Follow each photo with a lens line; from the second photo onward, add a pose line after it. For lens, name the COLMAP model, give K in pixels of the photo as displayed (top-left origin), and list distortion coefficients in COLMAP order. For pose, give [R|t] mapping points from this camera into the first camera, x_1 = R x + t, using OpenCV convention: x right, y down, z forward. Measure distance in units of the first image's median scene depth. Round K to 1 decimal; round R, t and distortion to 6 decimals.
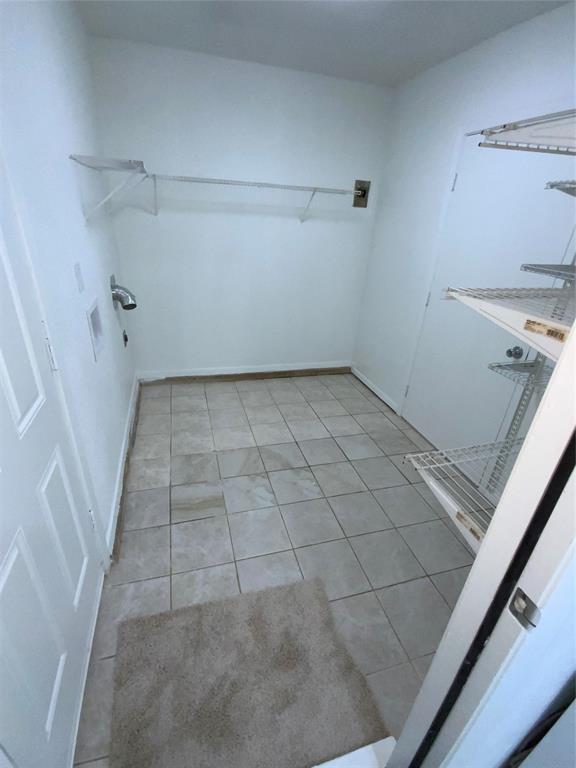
lens RADIAL K [[357.3, 0, 287.4], [0, 357.3, 385.6], [0, 0, 1]] dist [0.000093, -0.000061]
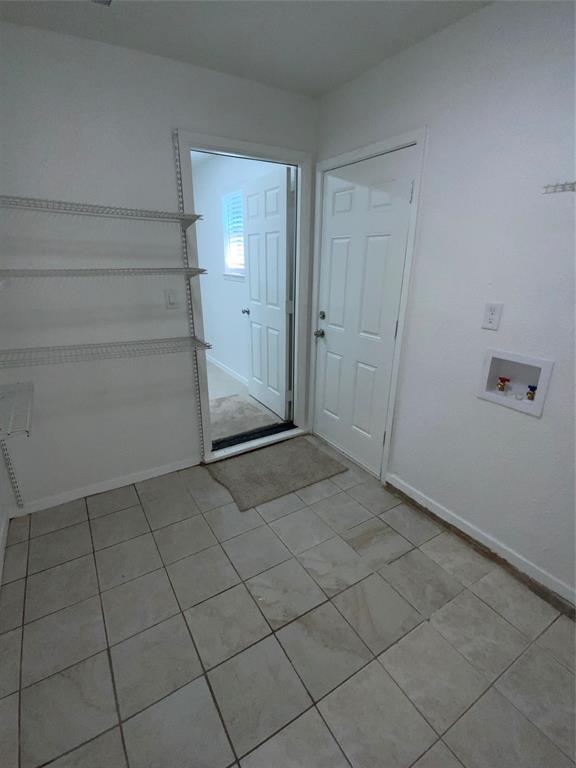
lens RADIAL K [[357.3, 0, 287.4], [0, 357.3, 385.6], [0, 0, 1]] dist [0.000093, -0.000061]
pose [[-0.961282, 0.033413, -0.273535, 0.205524], [-0.171965, 0.702893, 0.690196, -0.541812], [0.215327, 0.710511, -0.669932, 1.193292]]
